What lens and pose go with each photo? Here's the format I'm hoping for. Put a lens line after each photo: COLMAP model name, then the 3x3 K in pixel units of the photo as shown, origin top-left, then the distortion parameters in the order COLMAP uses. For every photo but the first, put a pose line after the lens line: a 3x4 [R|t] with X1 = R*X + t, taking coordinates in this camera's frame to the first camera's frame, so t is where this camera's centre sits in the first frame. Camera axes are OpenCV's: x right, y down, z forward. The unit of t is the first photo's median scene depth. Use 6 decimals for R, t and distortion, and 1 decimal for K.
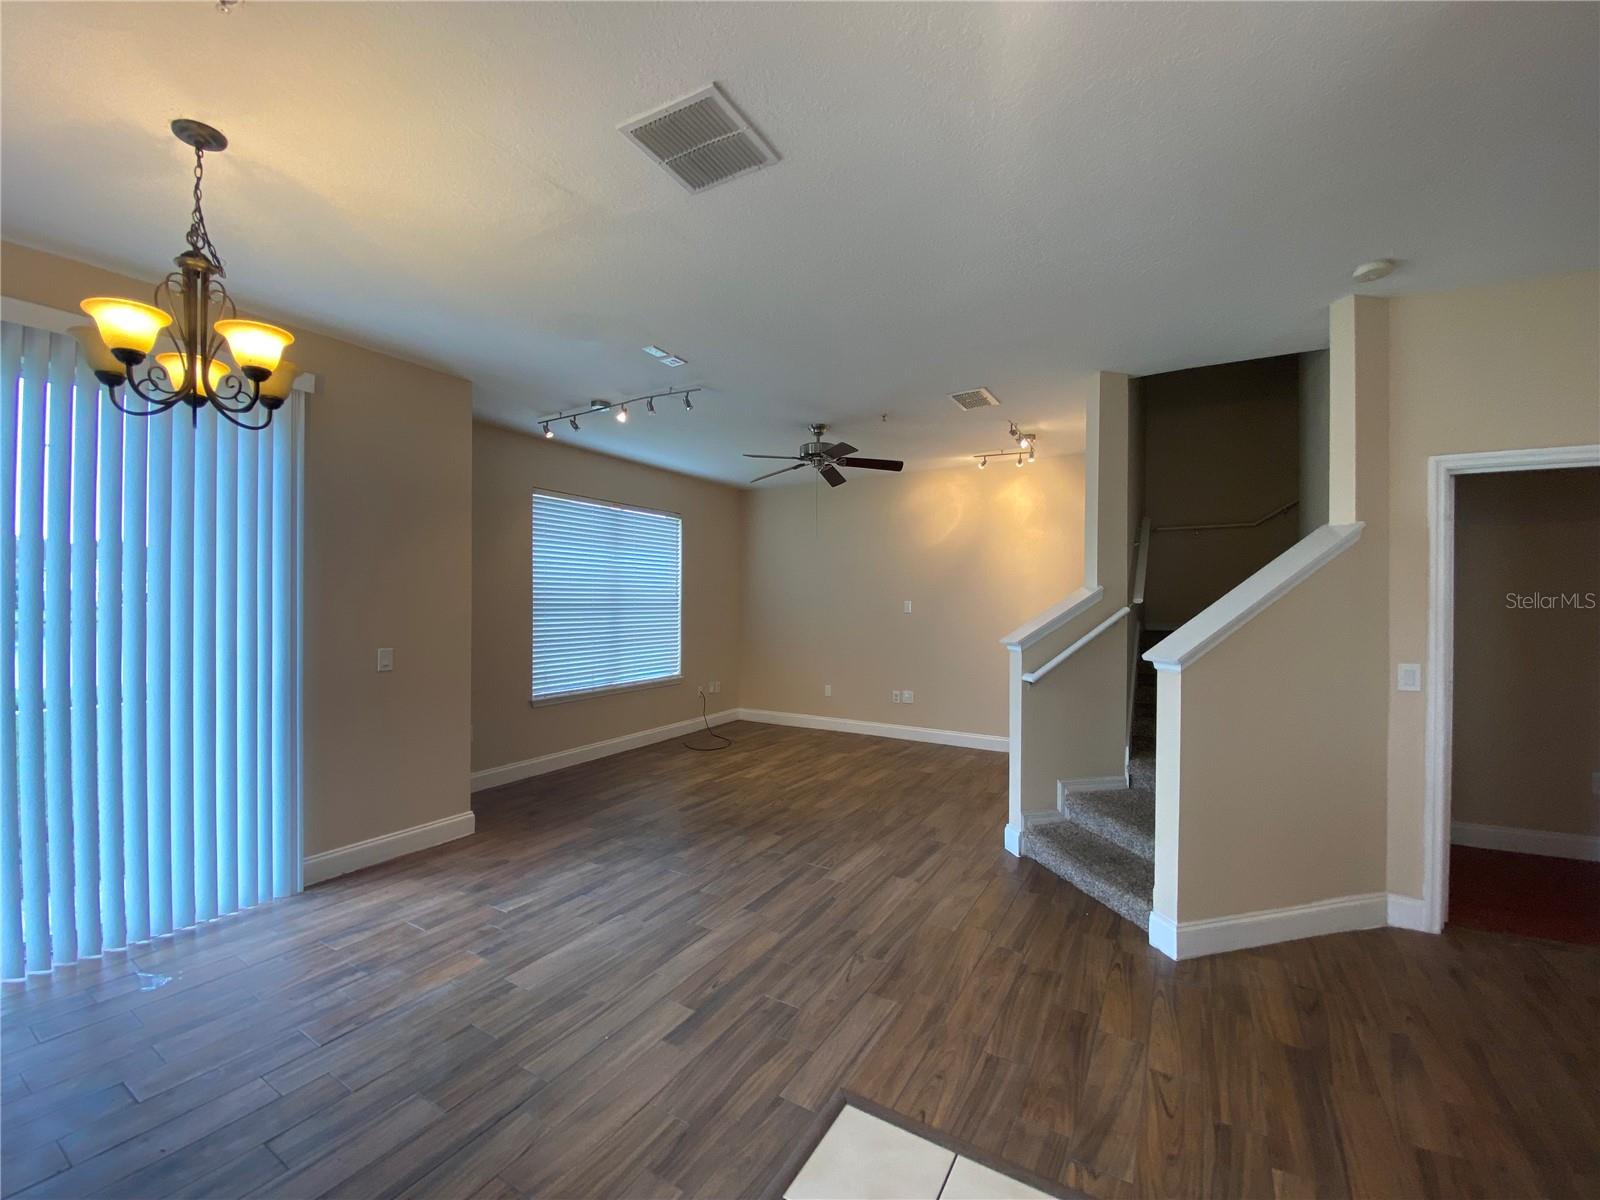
lens RADIAL K [[643.8, 0, 800.0], [0, 643.8, 600.0], [0, 0, 1]] dist [0.032763, -0.029803]
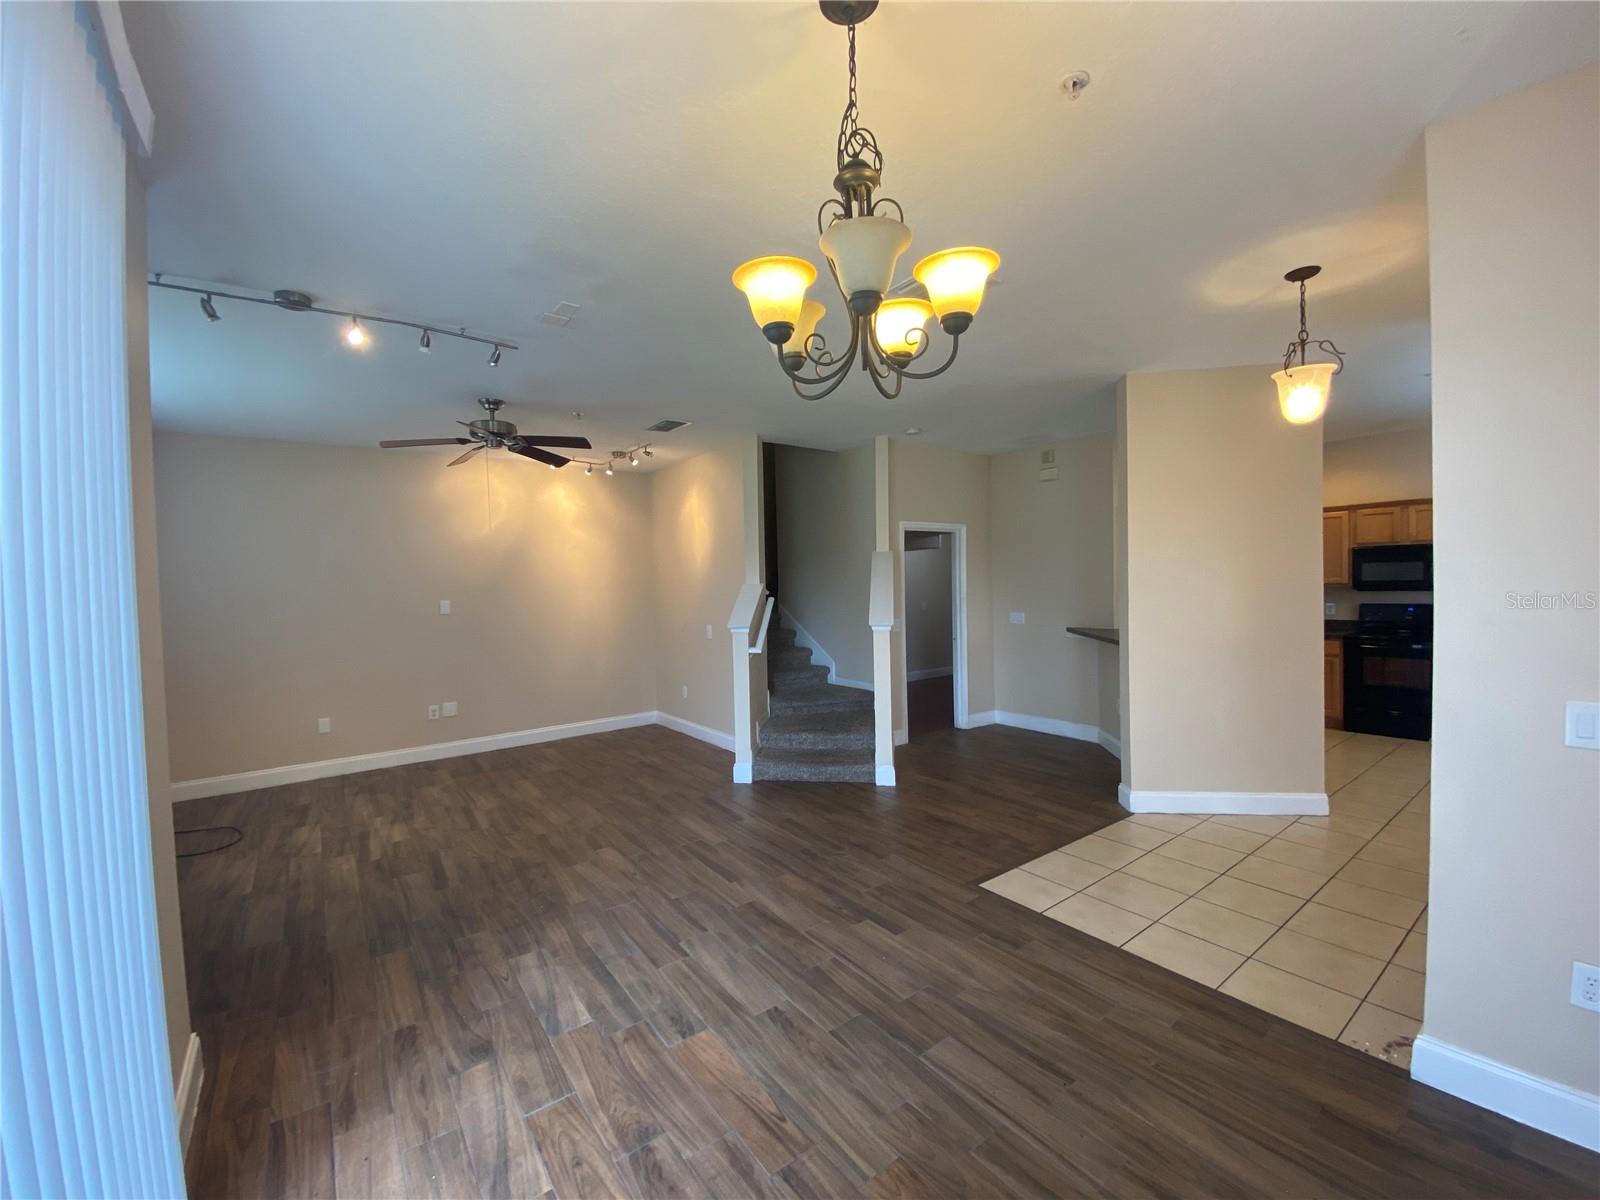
lens RADIAL K [[643.8, 0, 800.0], [0, 643.8, 600.0], [0, 0, 1]] dist [0.032763, -0.029803]
pose [[0.386804, -0.039985, 0.921295, -0.905874], [0.030220, 0.999073, 0.030672, -0.023832], [-0.921667, 0.015977, 0.387654, 0.412846]]
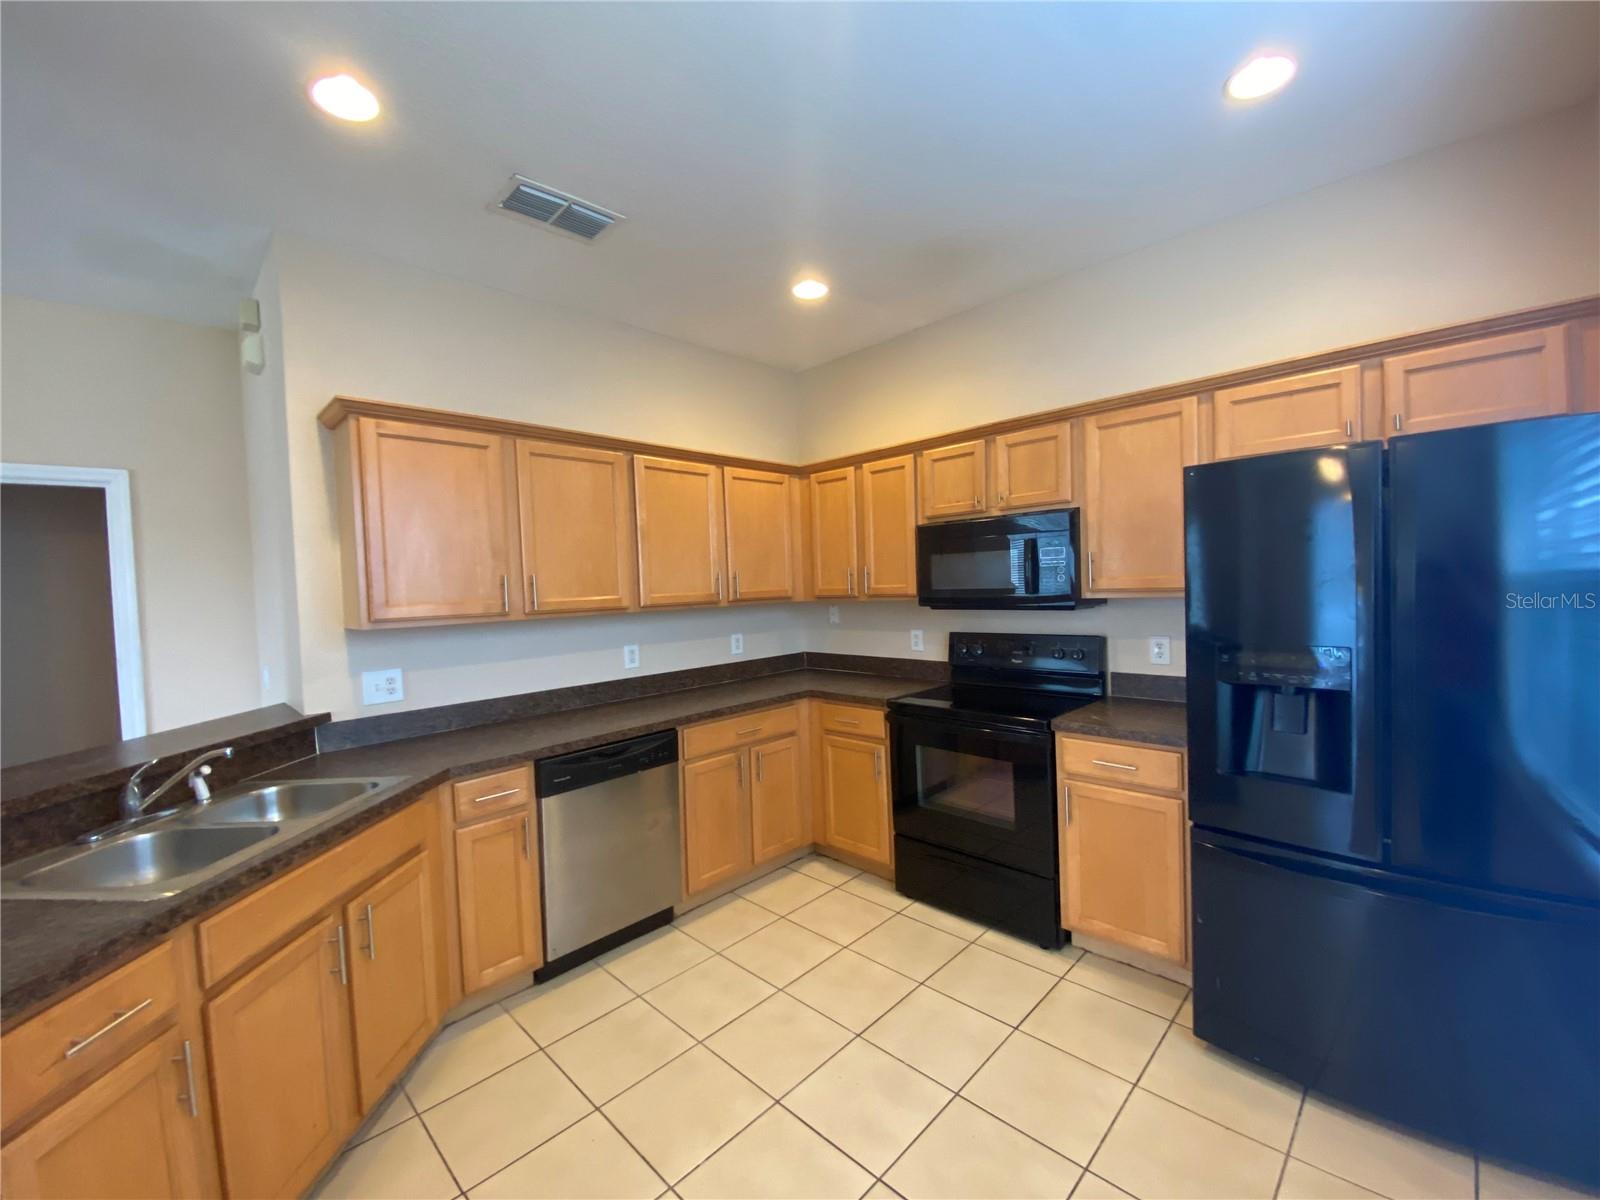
lens RADIAL K [[643.8, 0, 800.0], [0, 643.8, 600.0], [0, 0, 1]] dist [0.032763, -0.029803]
pose [[0.226556, -0.041556, 0.973111, -0.761593], [0.040961, 0.998612, 0.033109, -0.020966], [-0.973136, 0.032358, 0.227944, 0.329603]]
